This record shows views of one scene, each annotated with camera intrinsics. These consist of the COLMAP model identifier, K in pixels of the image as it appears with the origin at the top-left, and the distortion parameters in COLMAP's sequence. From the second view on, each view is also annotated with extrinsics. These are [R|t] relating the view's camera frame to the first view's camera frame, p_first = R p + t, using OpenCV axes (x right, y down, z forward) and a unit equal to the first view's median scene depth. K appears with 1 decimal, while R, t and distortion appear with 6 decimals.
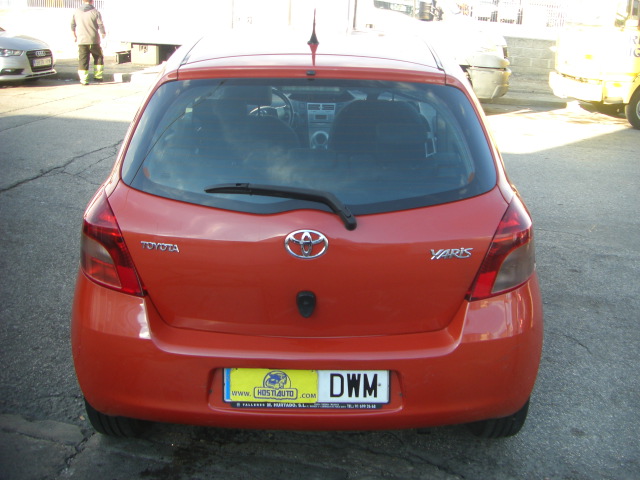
lens RADIAL K [[709.7, 0, 317.8], [0, 709.7, 240.5], [0, 0, 1]] dist [-0.131703, 0.000000]
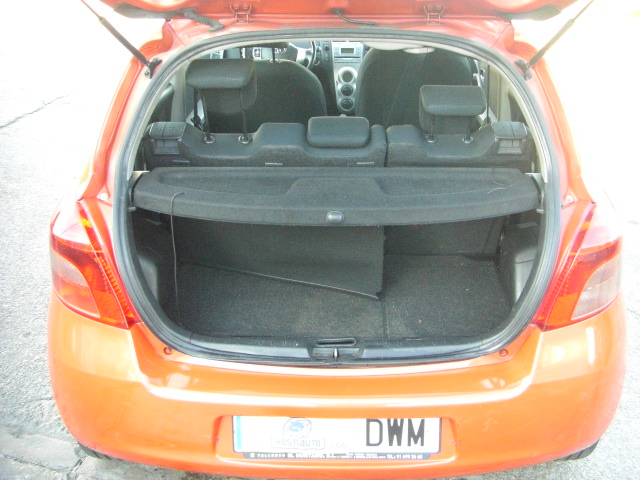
lens RADIAL K [[709.7, 0, 326.9], [0, 709.7, 239.1], [0, 0, 1]] dist [-0.131703, 0.000000]
pose [[0.999683, -0.010472, -0.022912, -0.006186], [0.013462, 0.990817, 0.134536, -0.120180], [0.021293, -0.134802, 0.990644, 0.236445]]
